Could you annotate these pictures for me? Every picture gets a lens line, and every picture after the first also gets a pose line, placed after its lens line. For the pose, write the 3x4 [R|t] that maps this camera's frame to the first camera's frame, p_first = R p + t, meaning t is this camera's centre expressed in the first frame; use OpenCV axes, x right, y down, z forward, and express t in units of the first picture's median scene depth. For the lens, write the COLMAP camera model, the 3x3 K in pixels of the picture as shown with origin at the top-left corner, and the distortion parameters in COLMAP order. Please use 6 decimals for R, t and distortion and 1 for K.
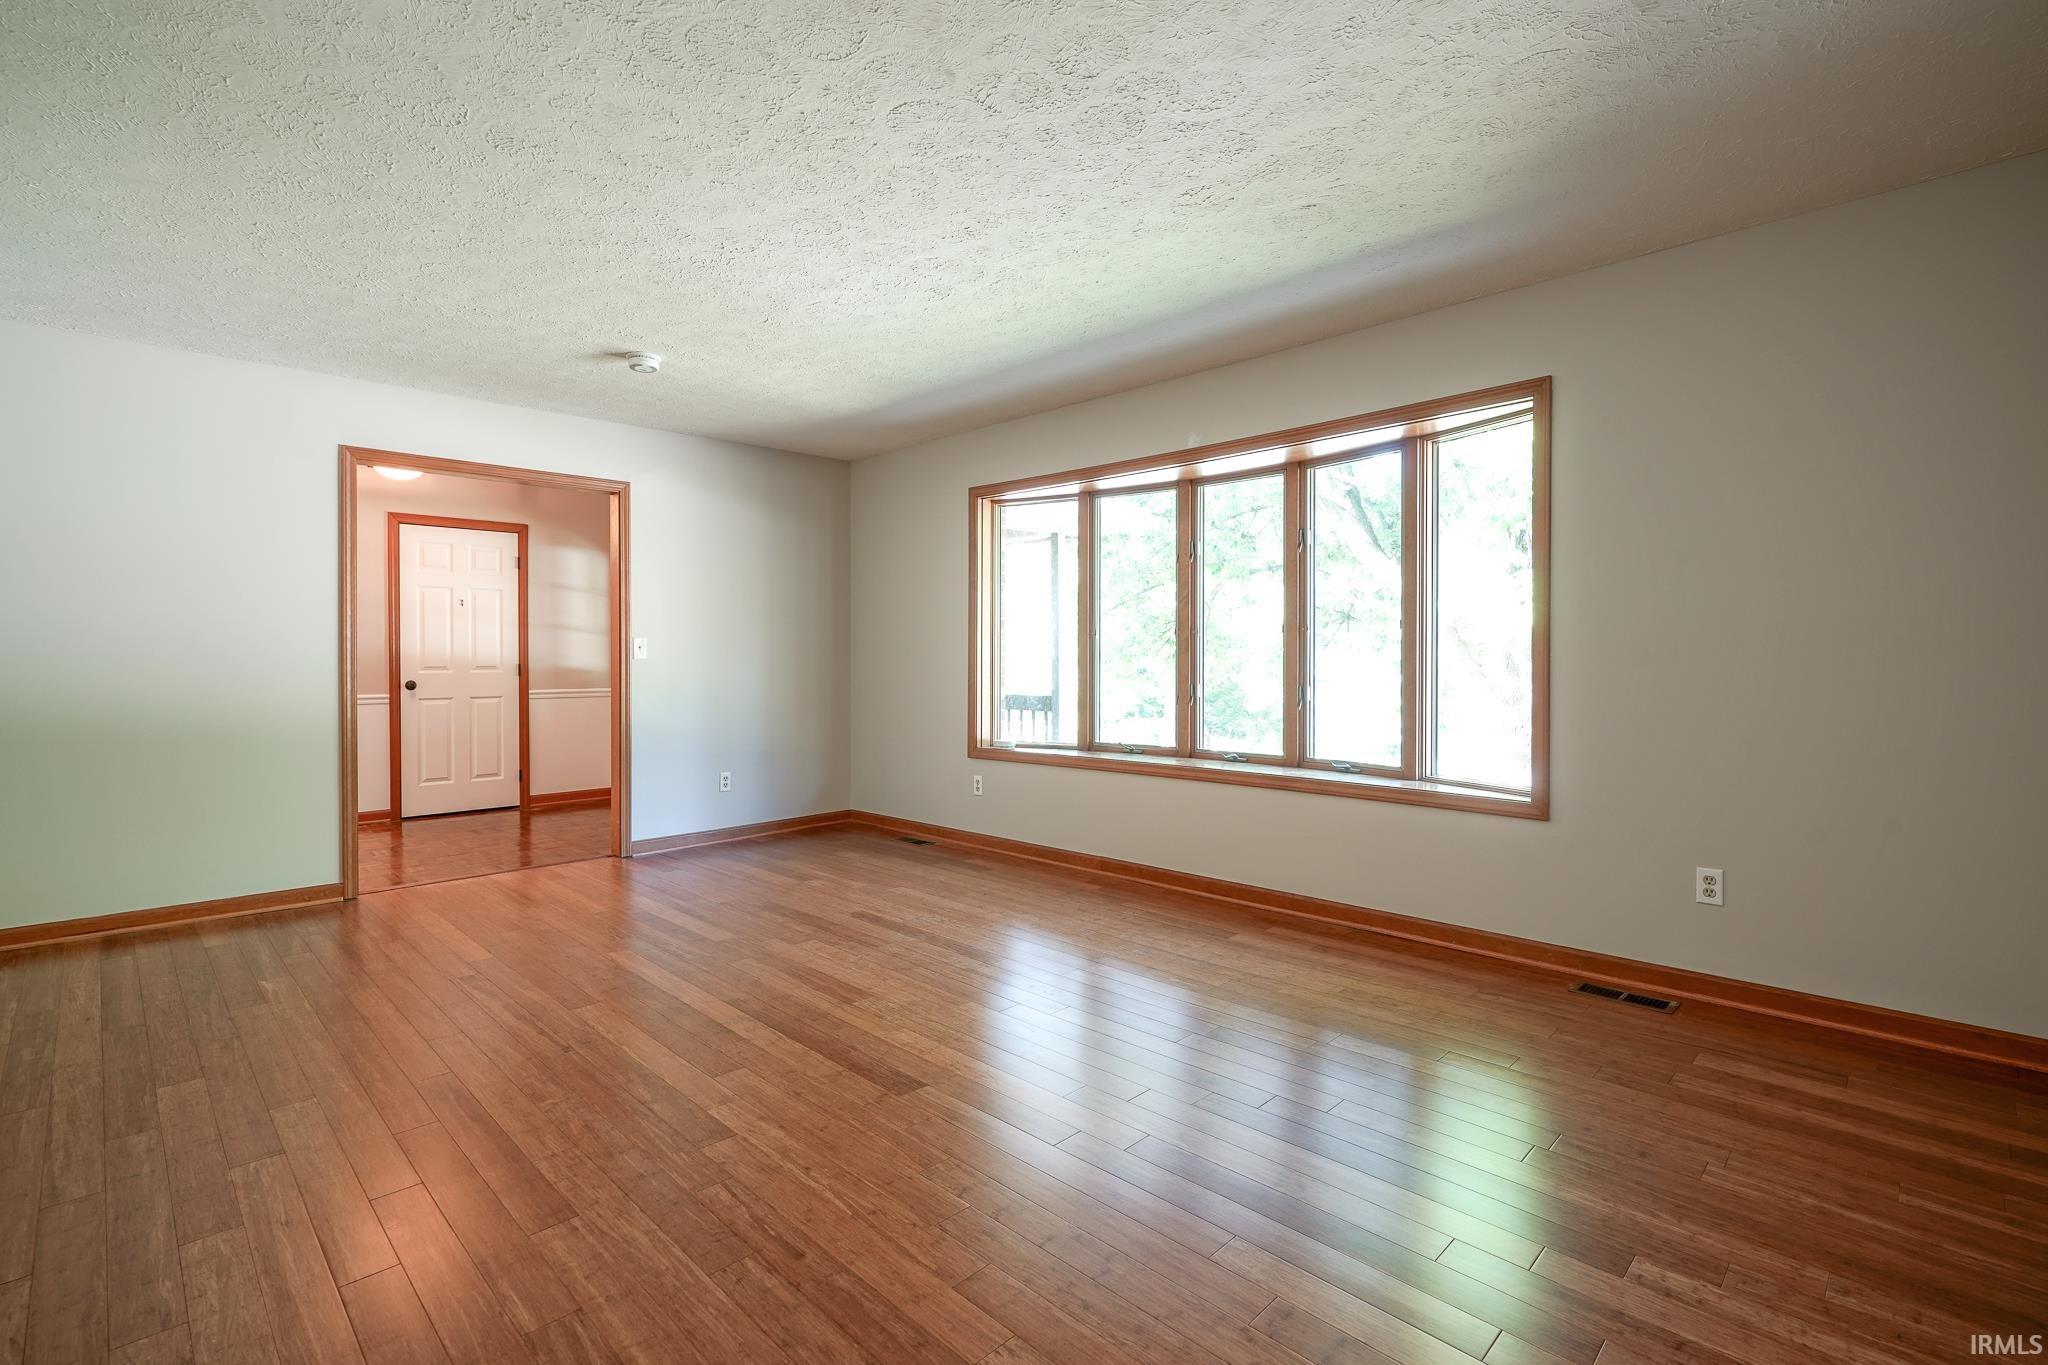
lens RADIAL K [[957.0, 0, 1022.9], [0, 957.0, 662.6], [0, 0, 1]] dist [-0.017070, 0.000007]
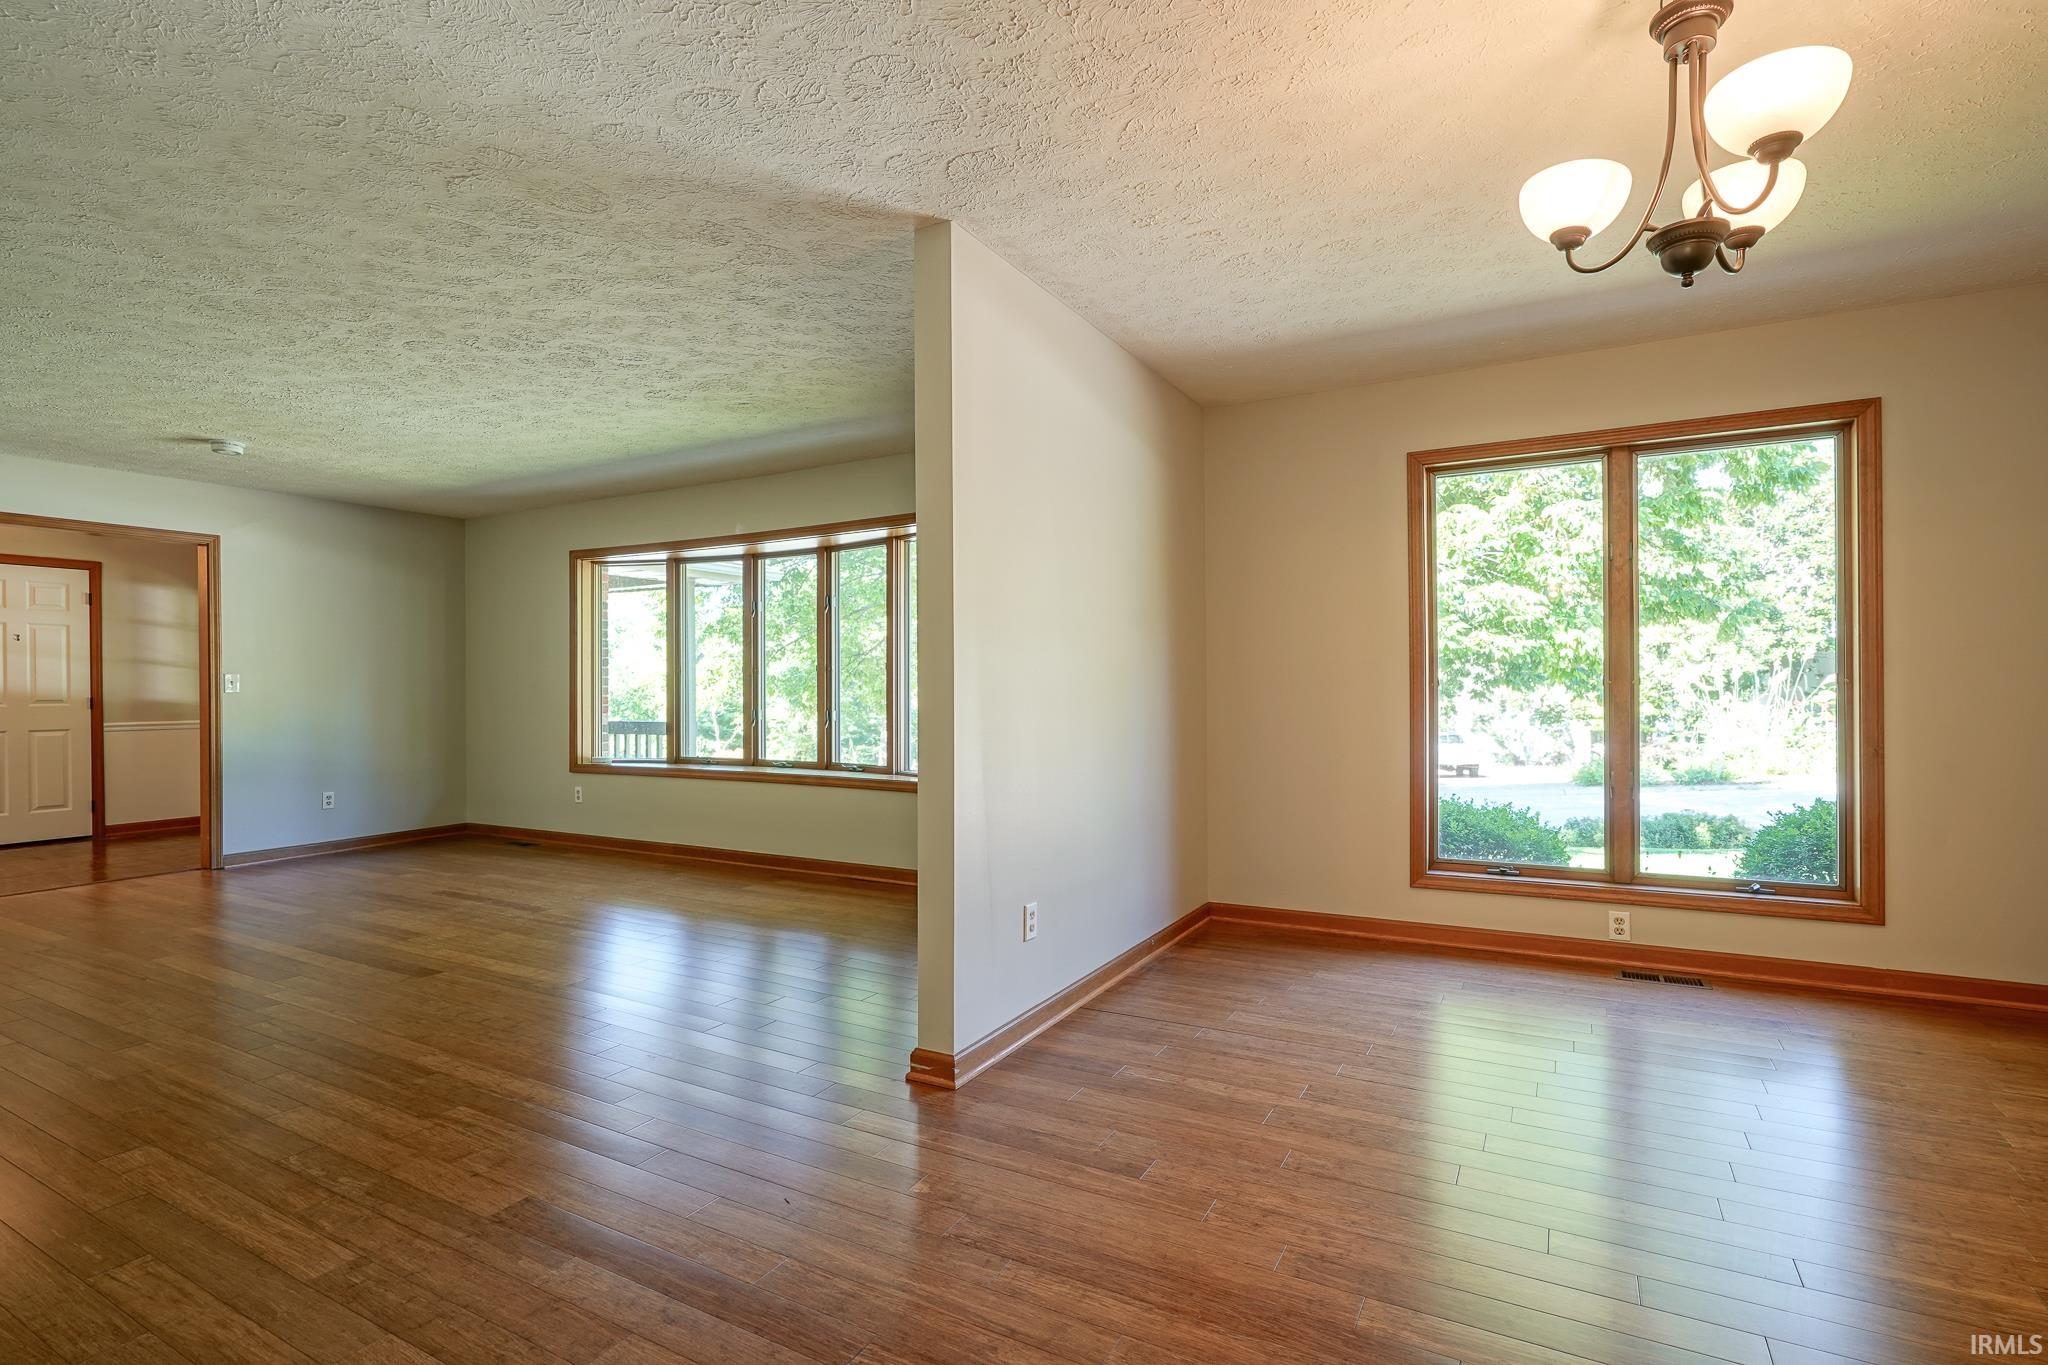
lens RADIAL K [[933.5, 0, 1070.5], [0, 933.5, 690.9], [0, 0, 1]] dist [0.000685, 0.000908]
pose [[0.946981, -0.003641, 0.321269, 0.165818], [0.003991, 0.999992, -0.000429, -0.001170], [-0.321265, 0.001688, 0.946988, -0.331909]]
